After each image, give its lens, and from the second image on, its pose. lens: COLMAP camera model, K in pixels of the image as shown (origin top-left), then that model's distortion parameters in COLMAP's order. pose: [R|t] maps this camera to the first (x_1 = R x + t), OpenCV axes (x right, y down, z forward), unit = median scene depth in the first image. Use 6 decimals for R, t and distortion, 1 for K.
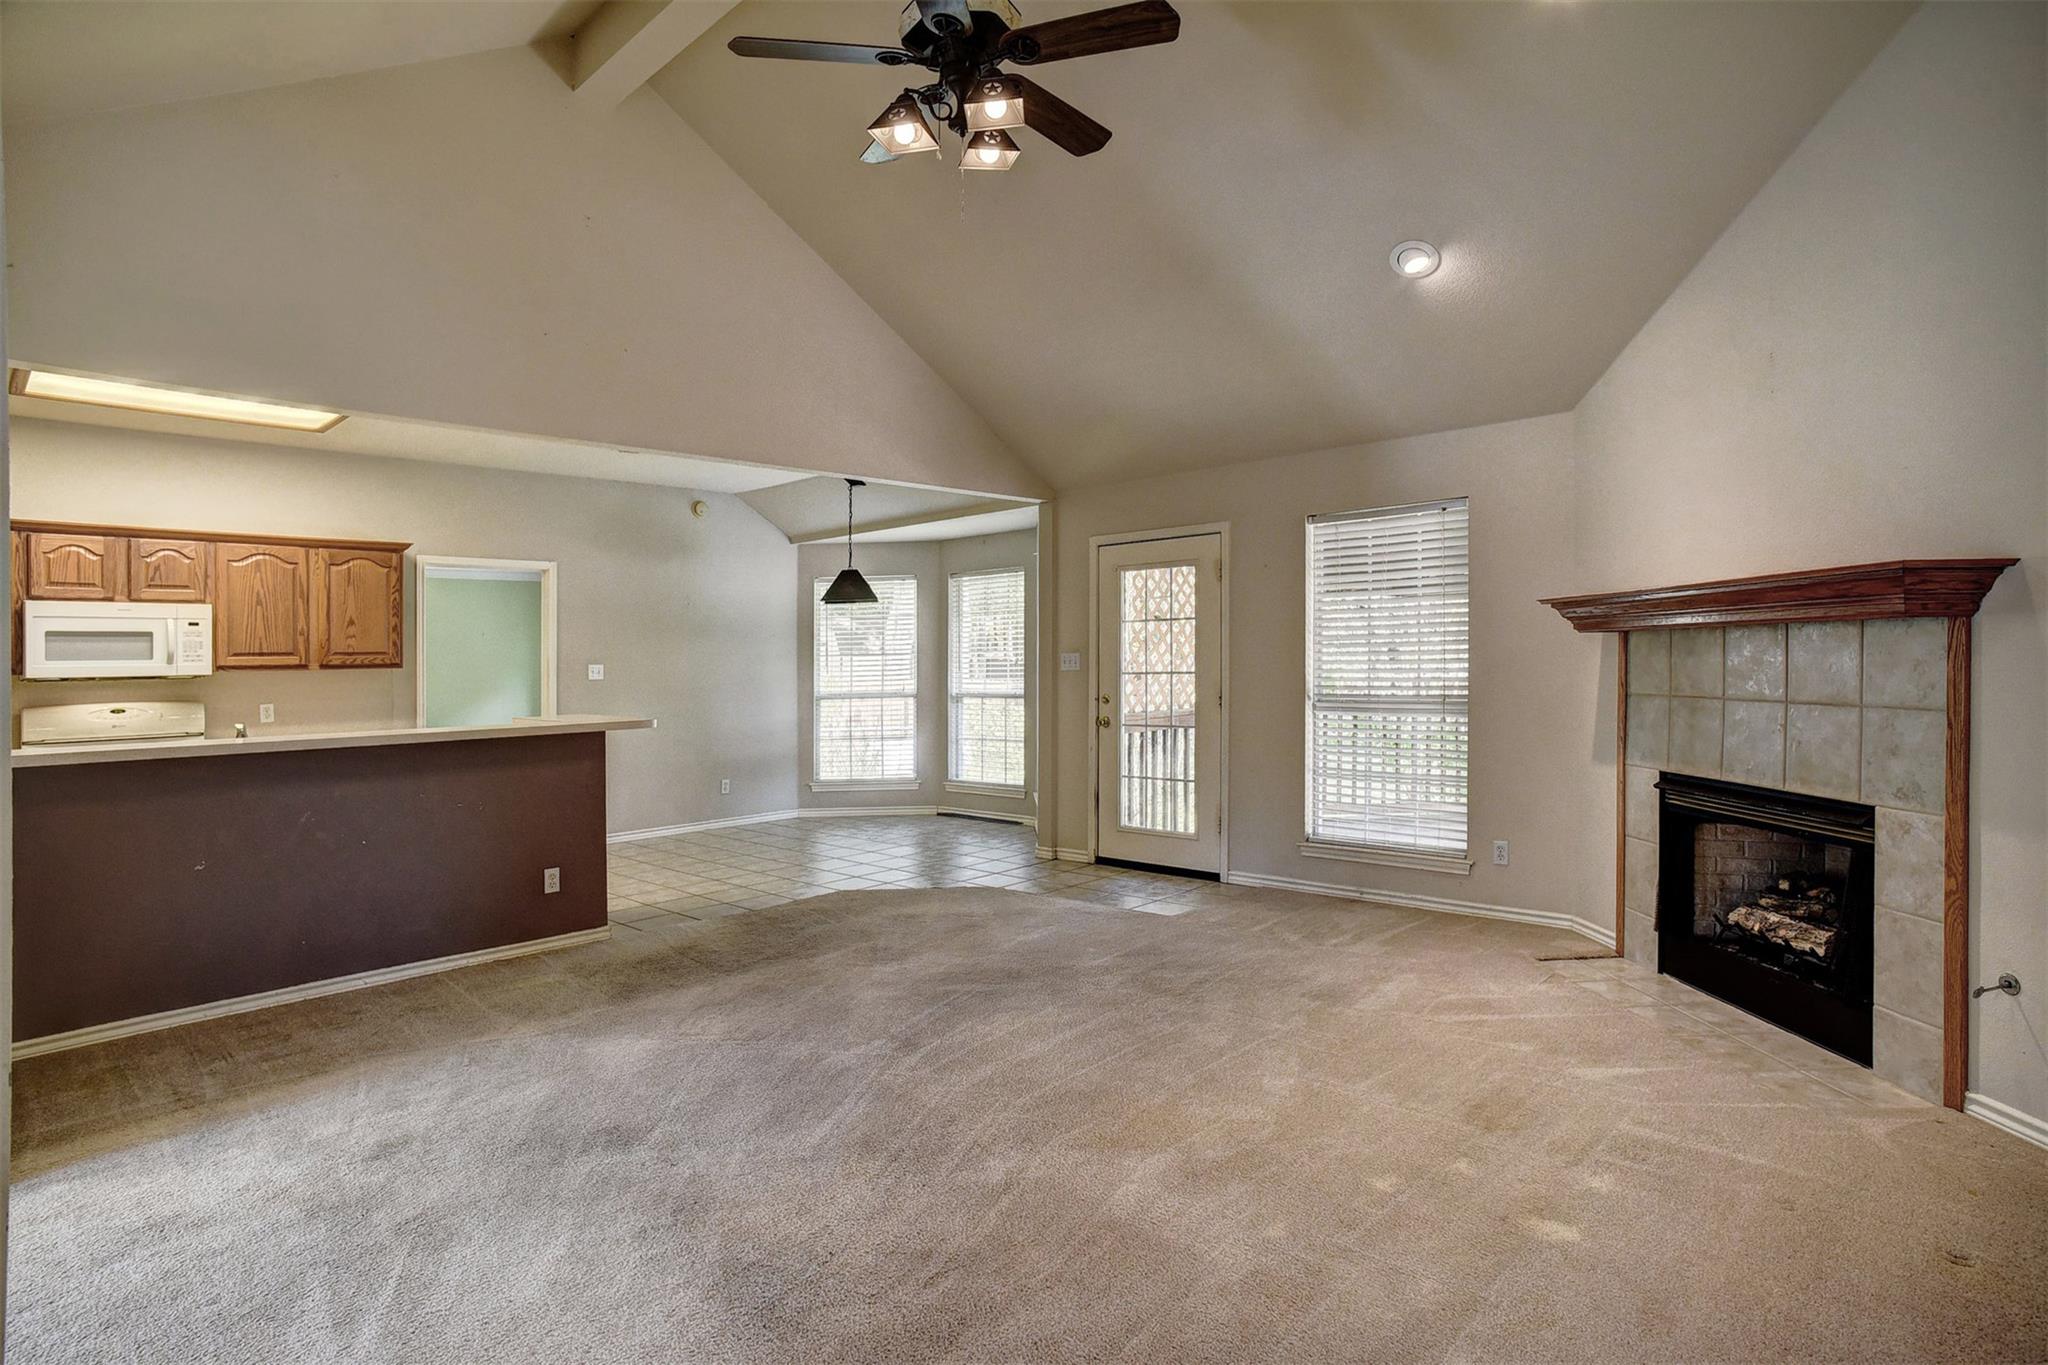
lens RADIAL K [[1040.6, 0, 1024.0], [0, 1040.6, 682.5], [0, 0, 1]] dist [0.002448, 0.001709]
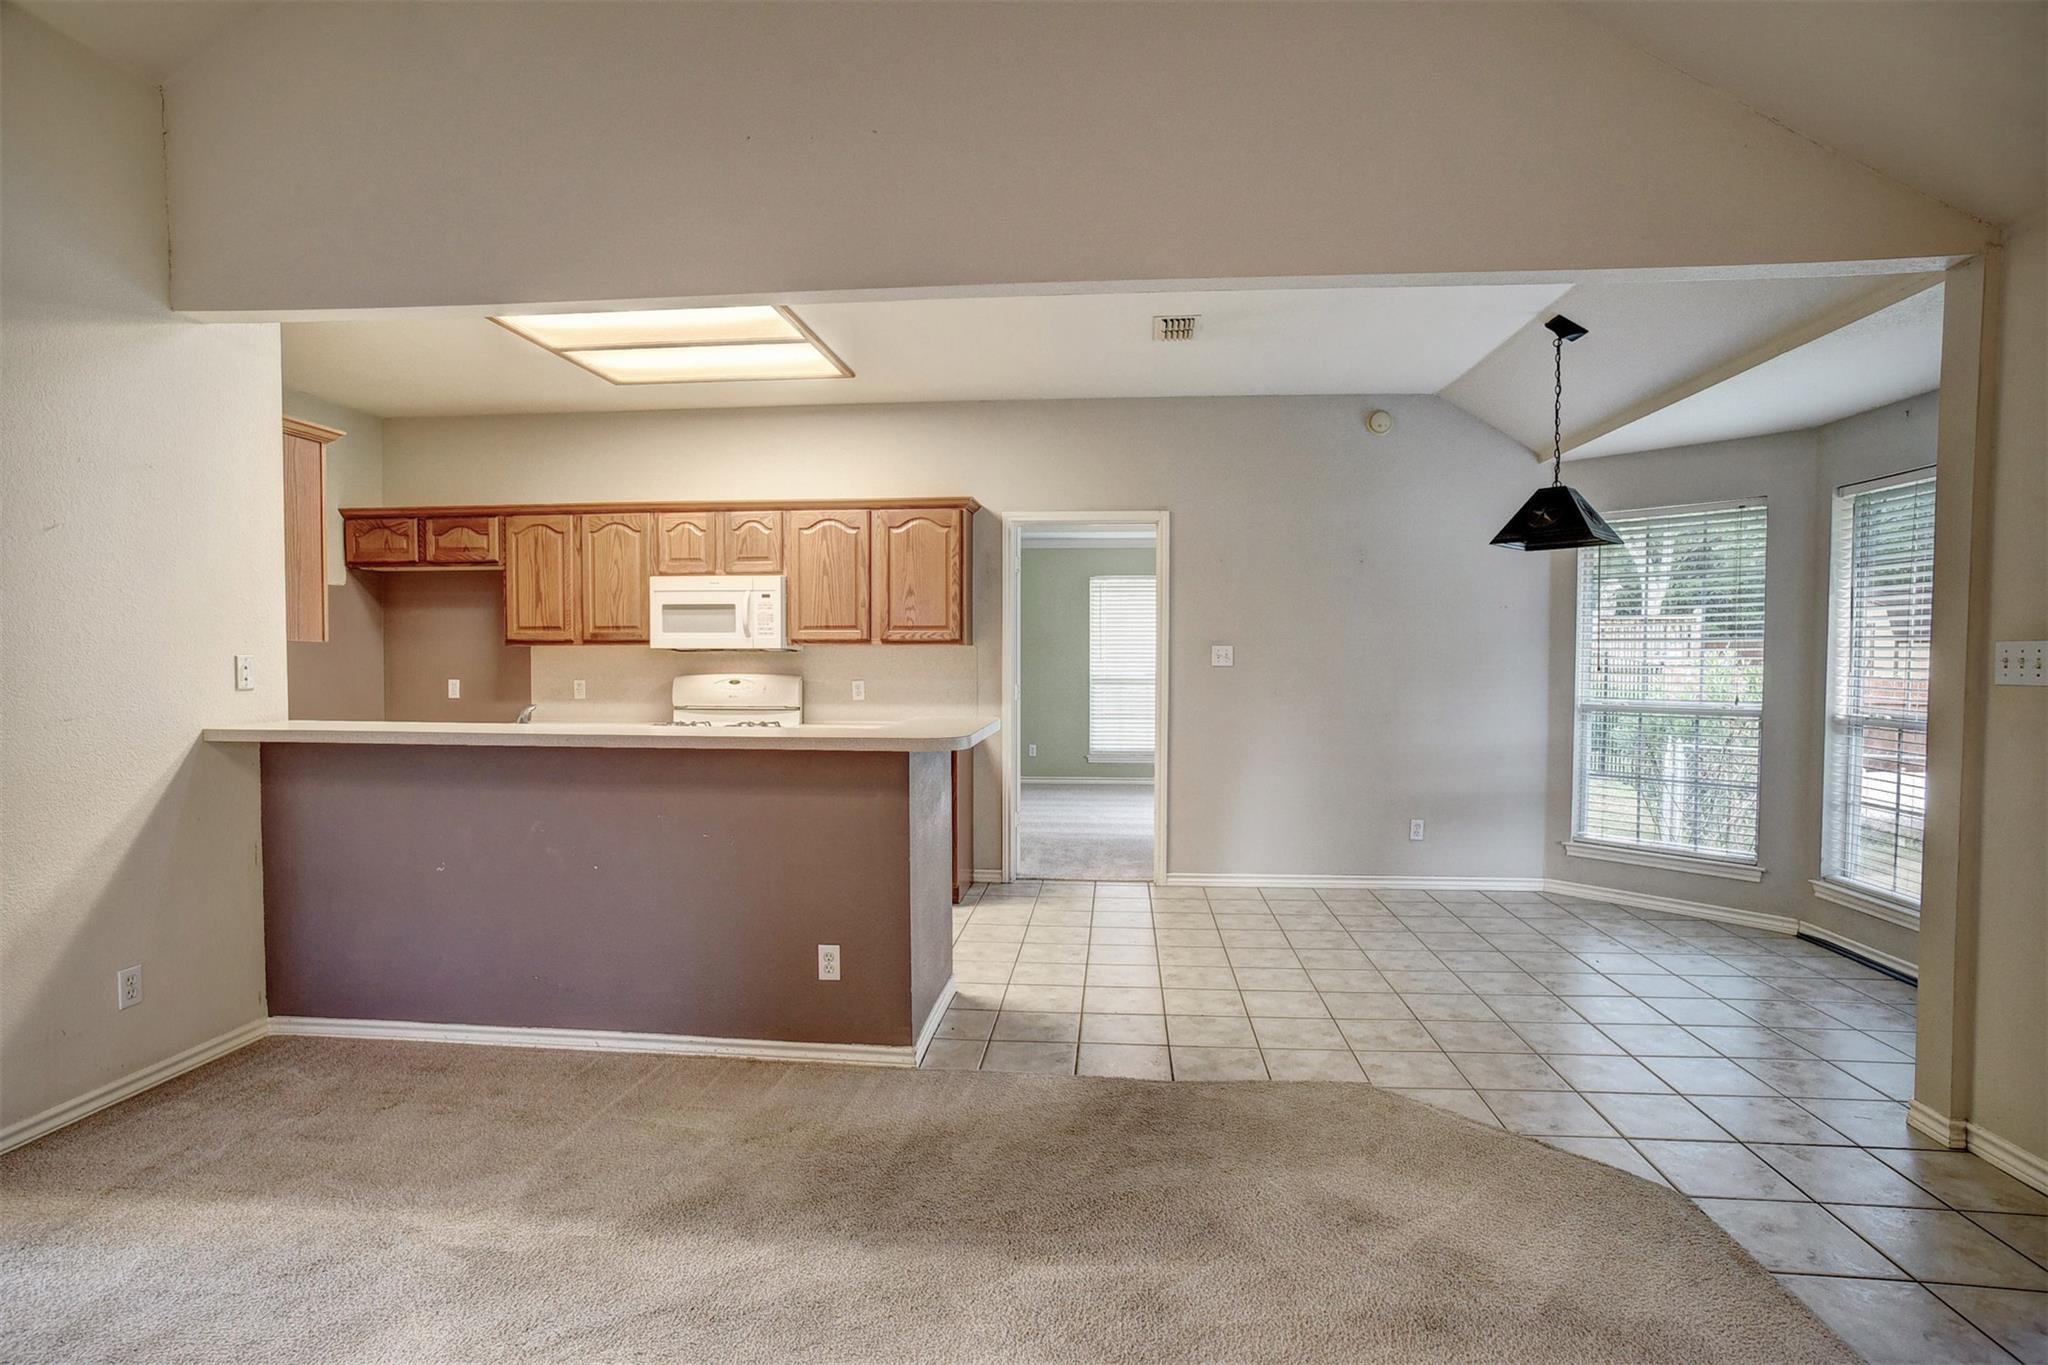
lens RADIAL K [[1068.7, 0, 1024.0], [0, 1068.7, 682.5], [0, 0, 1]] dist [-0.052334, 0.024882]
pose [[0.629626, 0.045354, -0.775574, 0.127639], [-0.032275, 0.998960, 0.032216, -0.014921], [0.776228, 0.004748, 0.630435, 0.552564]]
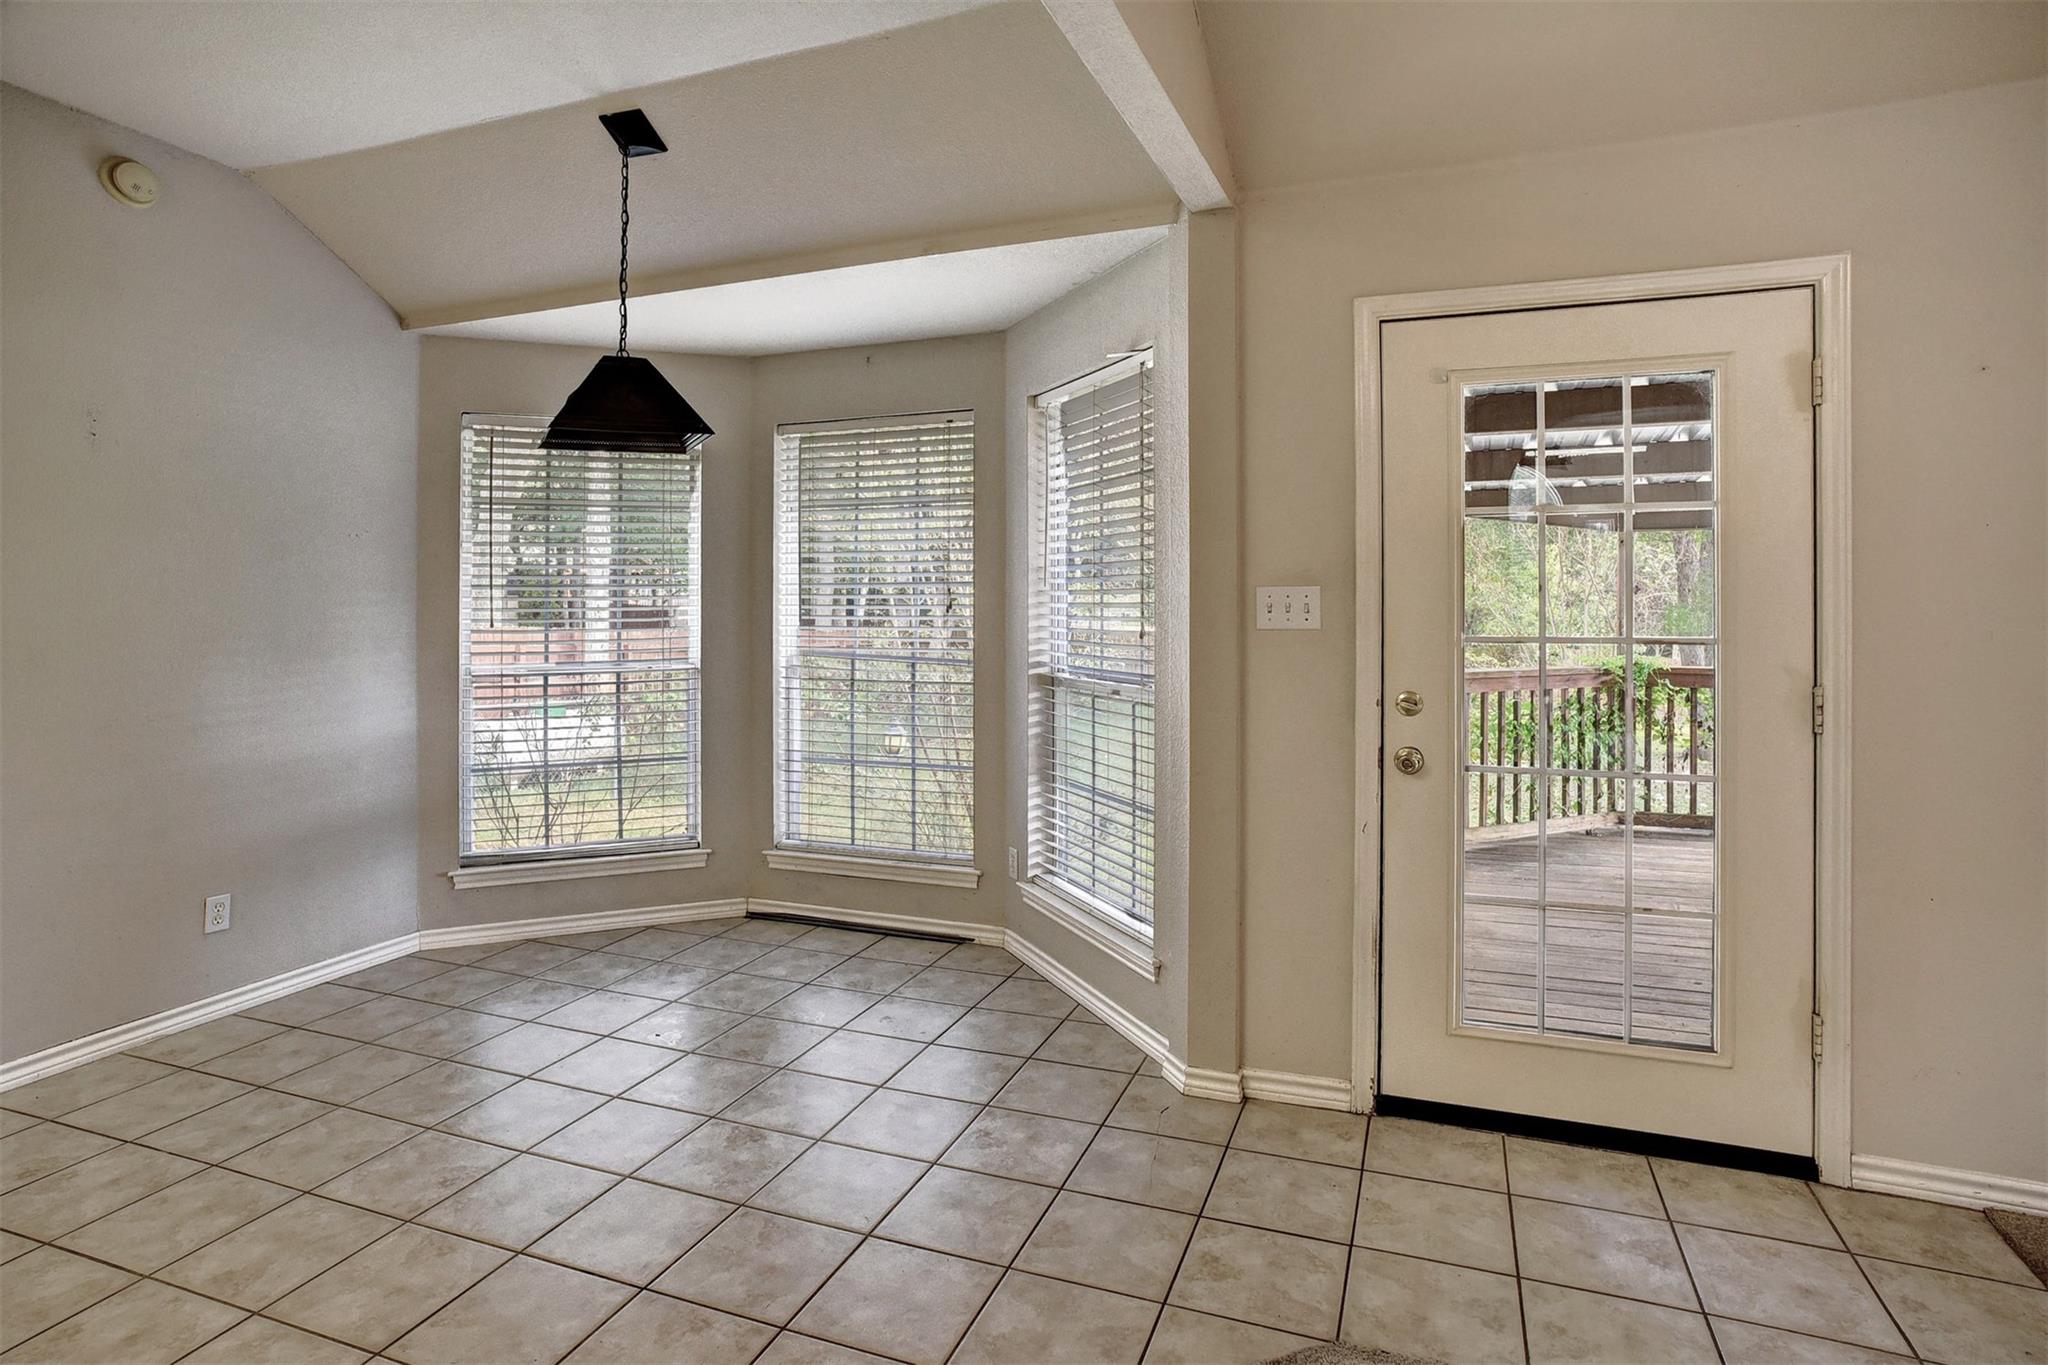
lens RADIAL K [[1060.5, 0, 1061.7], [0, 1060.5, 593.1], [0, 0, 1]] dist [-0.055796, 0.032138]
pose [[0.915132, 0.020294, 0.402642, -0.238639], [-0.006466, 0.999343, -0.035674, -0.012122], [-0.403101, 0.030043, 0.914662, 0.780491]]
